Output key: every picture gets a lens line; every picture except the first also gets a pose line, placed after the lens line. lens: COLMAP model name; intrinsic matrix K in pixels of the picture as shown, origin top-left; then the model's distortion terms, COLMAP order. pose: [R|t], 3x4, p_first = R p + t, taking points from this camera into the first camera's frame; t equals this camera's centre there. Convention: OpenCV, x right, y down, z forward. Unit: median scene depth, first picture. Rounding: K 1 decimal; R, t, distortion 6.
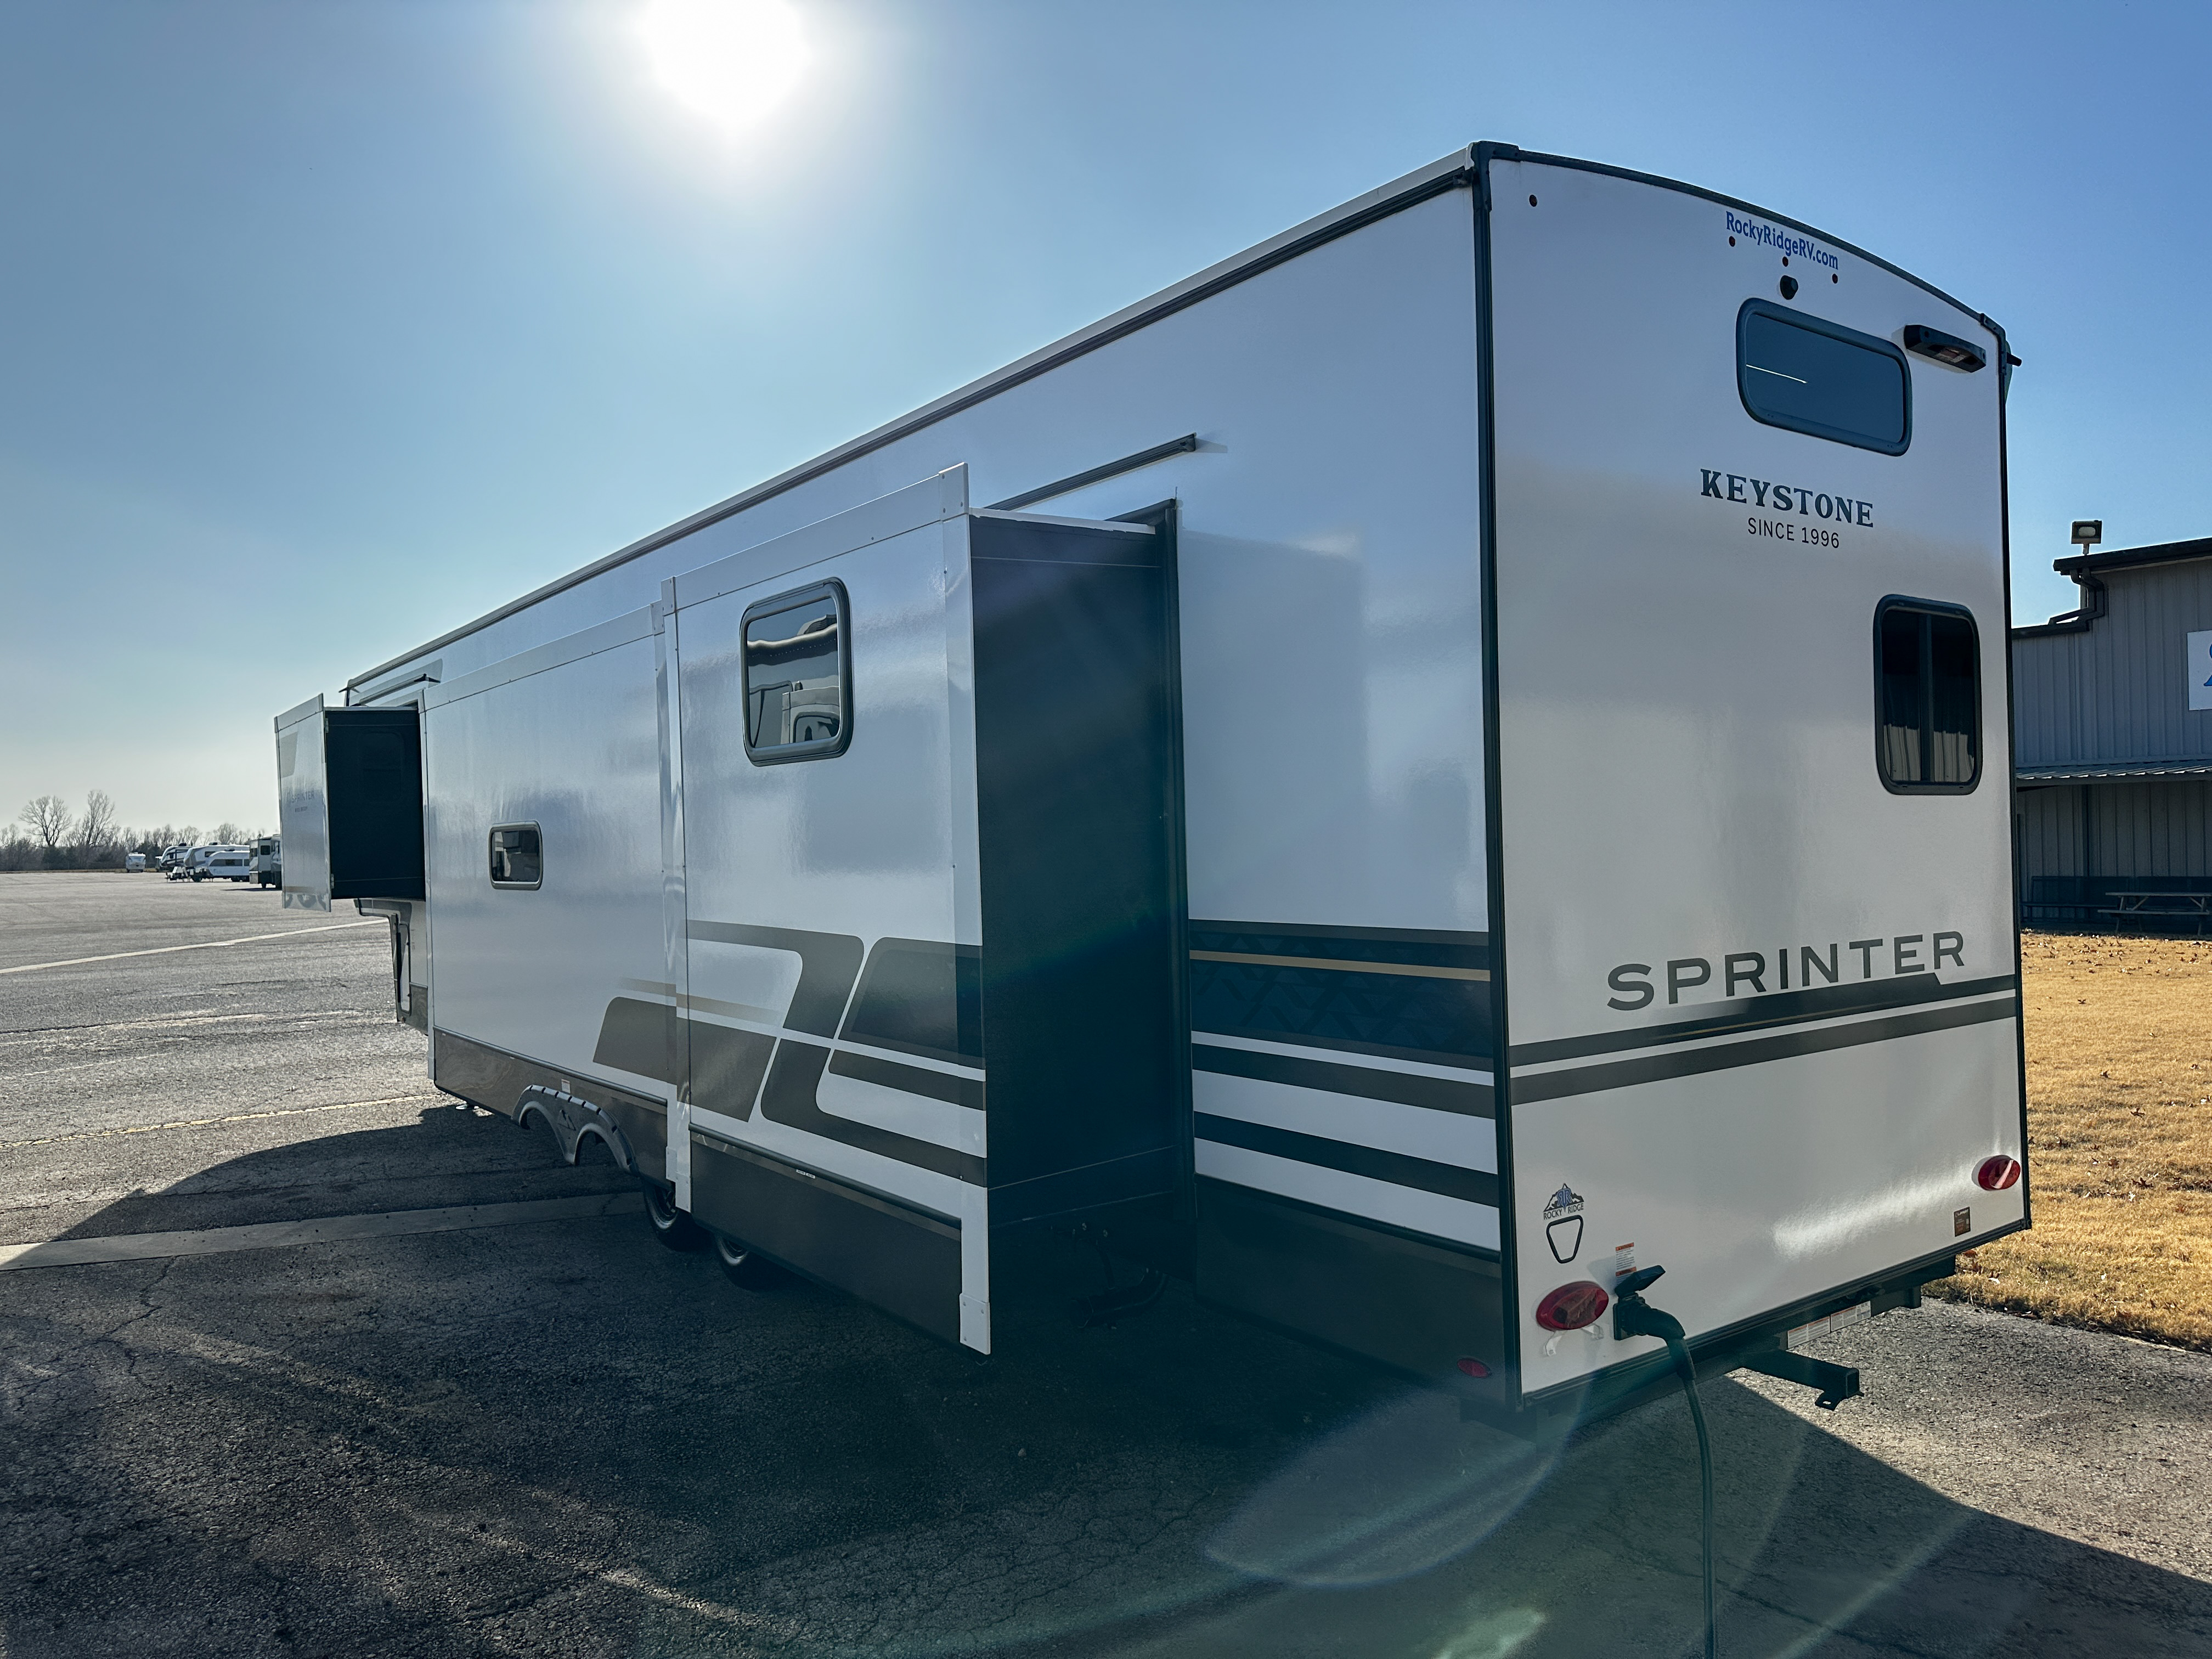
lens RADIAL K [[1577.9, 0, 1108.2], [0, 1577.9, 829.0], [0, 0, 1]] dist [0.023001, -0.016382]
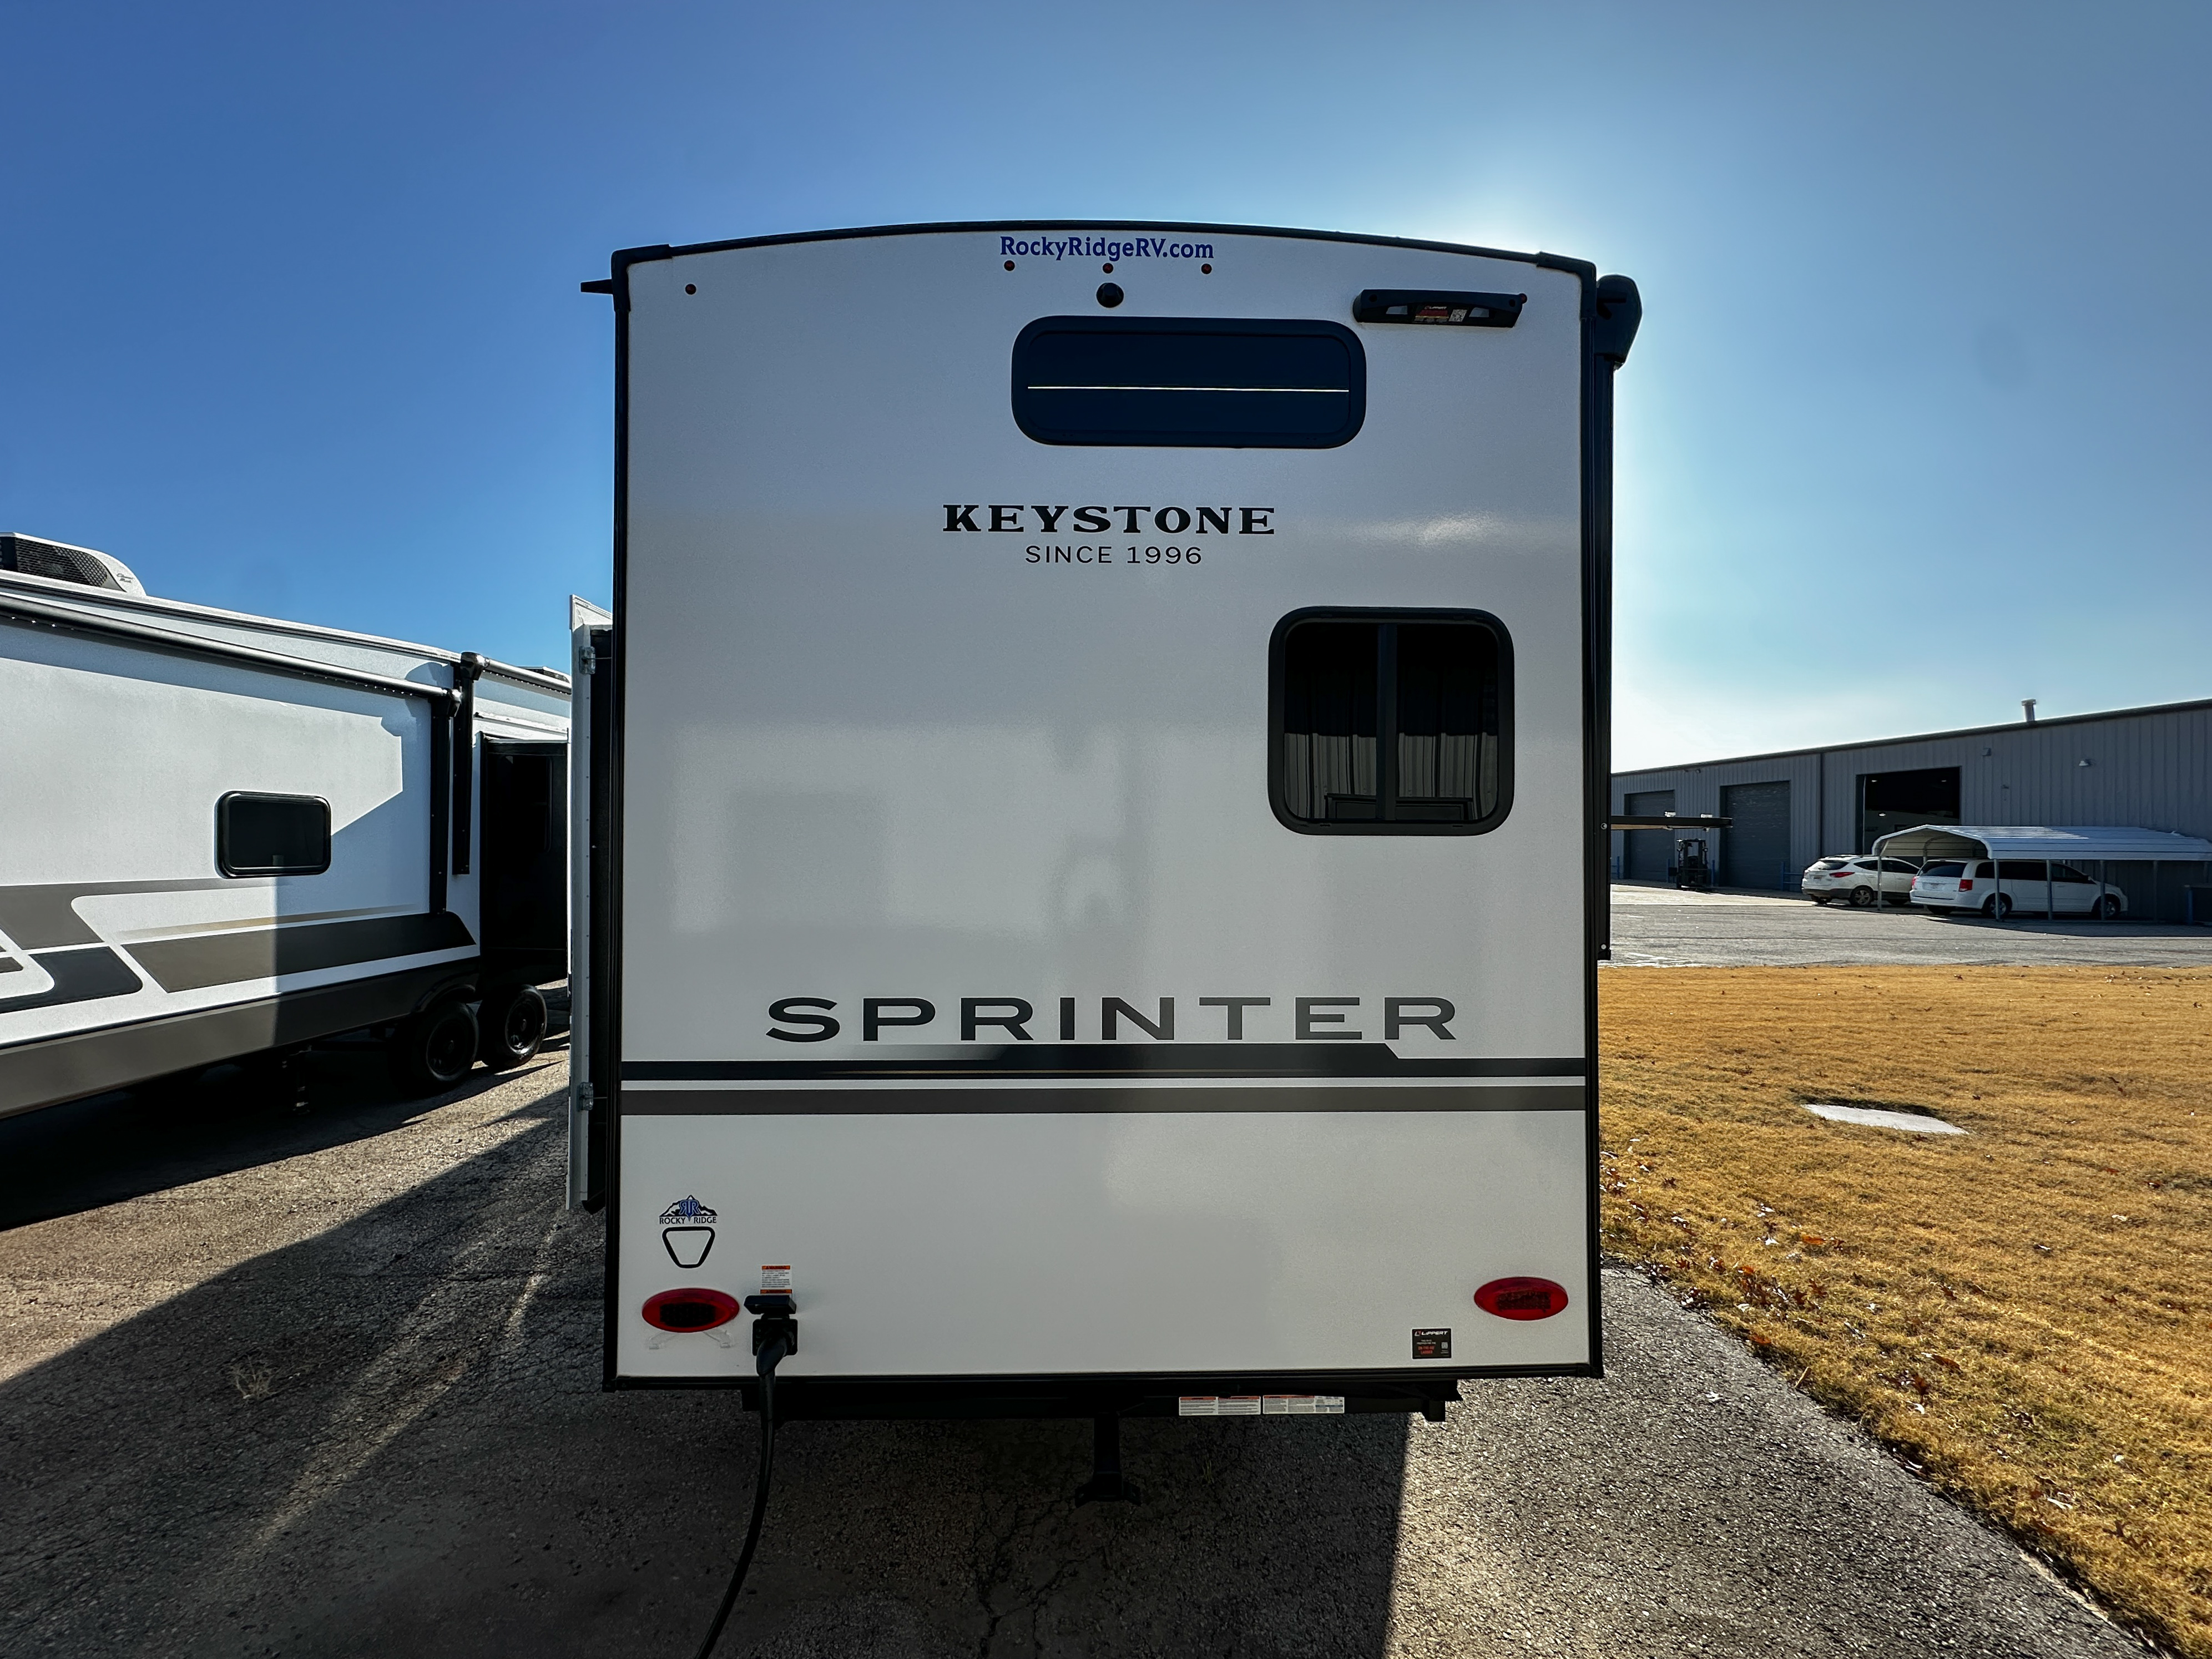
lens RADIAL K [[879.9, 0, 1108.9], [0, 879.9, 835.6], [0, 0, 1]] dist [-0.000917, -0.000013]
pose [[0.815126, 0.015398, -0.579079, 0.738798], [-0.015362, 0.999870, 0.004963, -0.023442], [0.579080, 0.004851, 0.815256, 0.579092]]
